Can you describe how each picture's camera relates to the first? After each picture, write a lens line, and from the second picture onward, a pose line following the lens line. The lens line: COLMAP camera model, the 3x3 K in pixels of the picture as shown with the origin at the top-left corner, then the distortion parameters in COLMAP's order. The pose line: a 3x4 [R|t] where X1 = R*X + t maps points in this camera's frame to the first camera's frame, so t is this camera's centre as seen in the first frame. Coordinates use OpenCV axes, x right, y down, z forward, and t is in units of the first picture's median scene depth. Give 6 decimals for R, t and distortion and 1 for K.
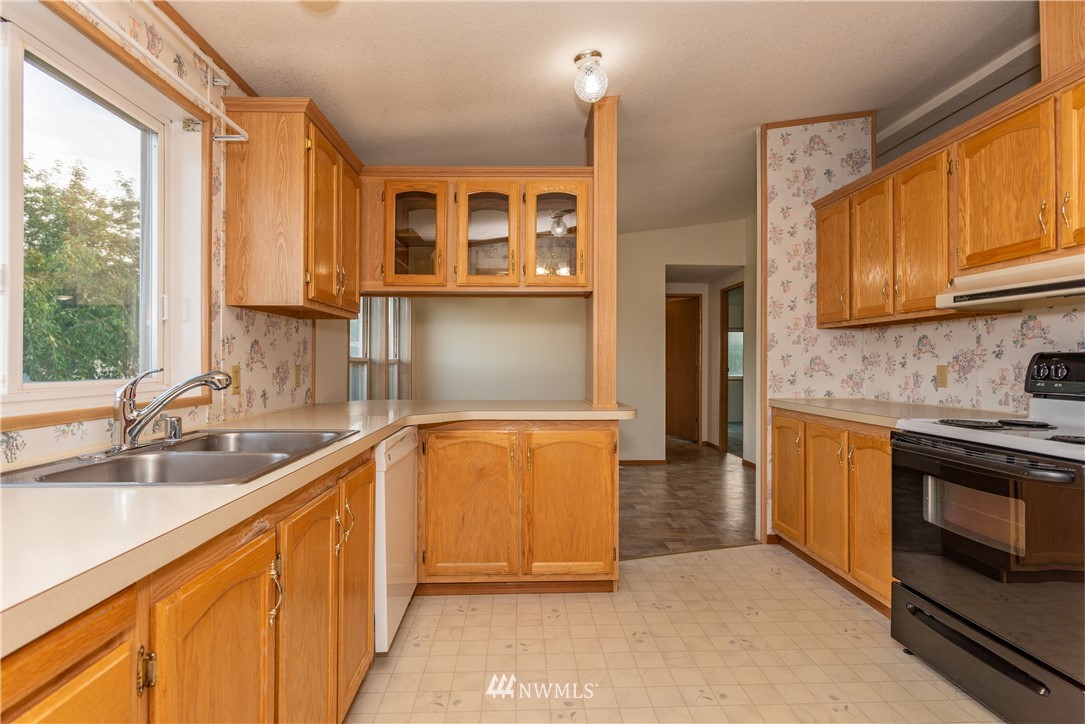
lens RADIAL K [[550.6, 0, 537.2], [0, 550.6, 362.2], [0, 0, 1]] dist [-0.004903, 0.000741]
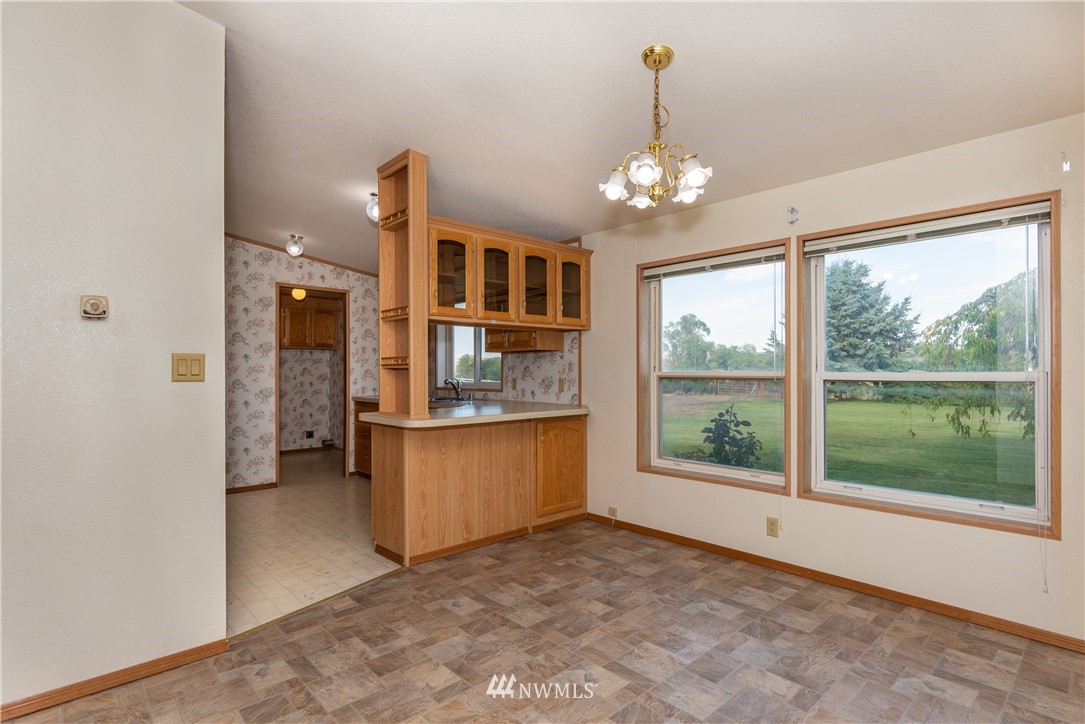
lens RADIAL K [[550.6, 0, 545.9], [0, 550.6, 365.0], [0, 0, 1]] dist [-0.004903, 0.000741]
pose [[-0.755818, -0.006797, -0.654746, 0.733611], [0.002221, 0.999914, -0.012944, -0.014759], [0.654777, -0.011237, -0.755738, 2.373365]]
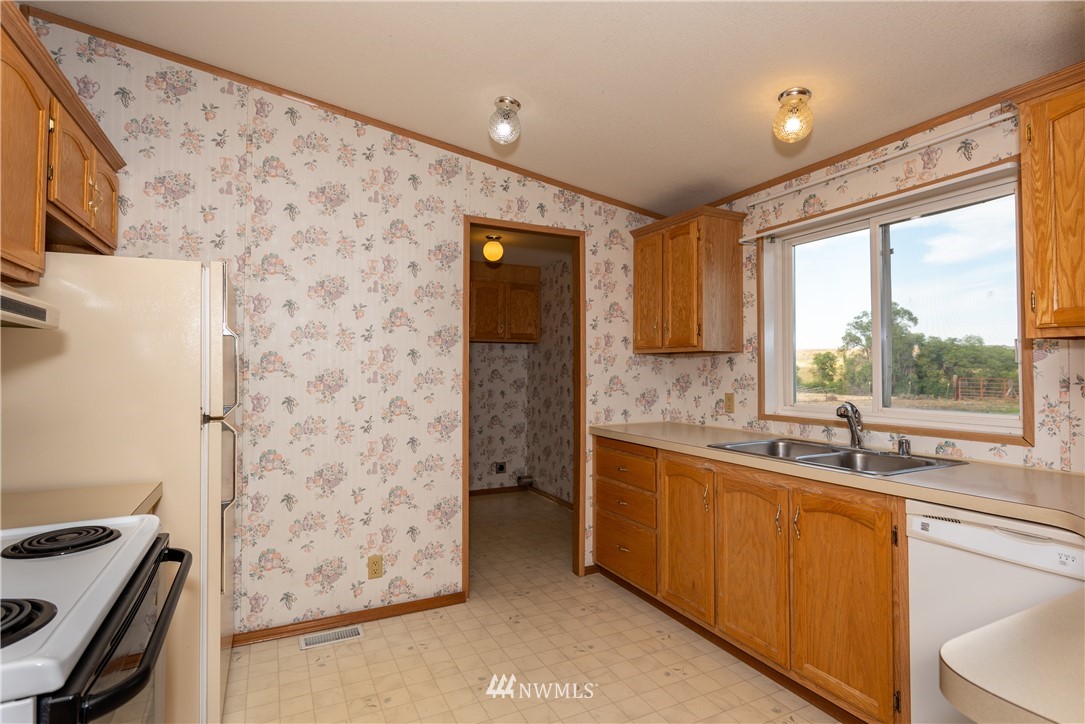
lens RADIAL K [[550.6, 0, 546.8], [0, 550.6, 344.9], [0, 0, 1]] dist [-0.004903, 0.000741]
pose [[-0.905284, -0.018180, -0.424417, 0.452002], [-0.000079, 0.999091, -0.042628, -0.047563], [0.424806, -0.038557, -0.904463, 1.157972]]
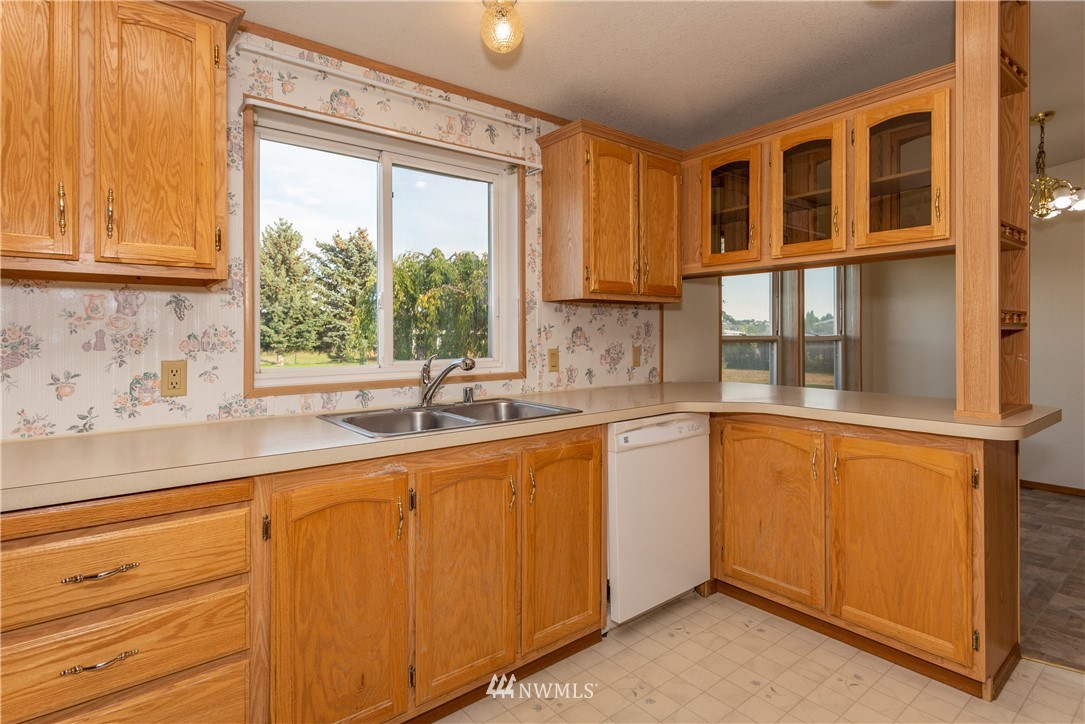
lens RADIAL K [[550.6, 0, 531.1], [0, 550.6, 335.9], [0, 0, 1]] dist [-0.004903, 0.000741]
pose [[0.588572, -0.000784, -0.808444, 0.361591], [0.005727, 0.999978, 0.003199, -0.022576], [0.808424, -0.006513, 0.588564, 0.184340]]
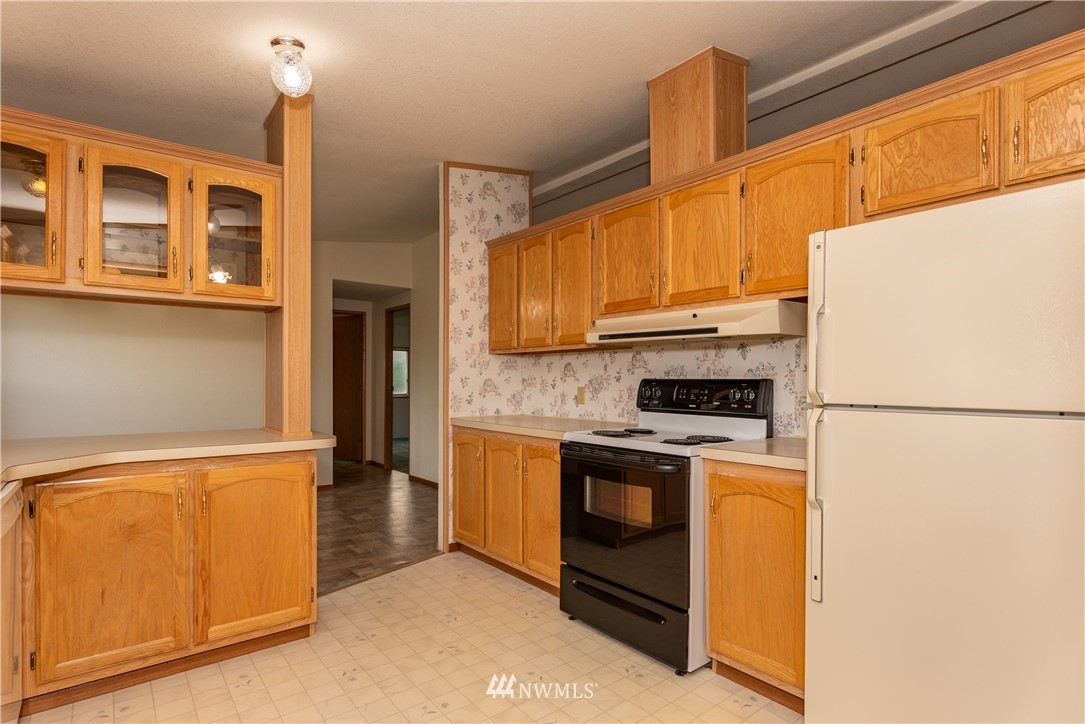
lens RADIAL K [[550.6, 0, 549.4], [0, 550.6, 383.4], [0, 0, 1]] dist [-0.004903, 0.000741]
pose [[0.798506, -0.002723, 0.601980, -0.096592], [-0.002971, 0.999960, 0.008464, -0.014202], [-0.601979, -0.008547, 0.798466, 0.029522]]
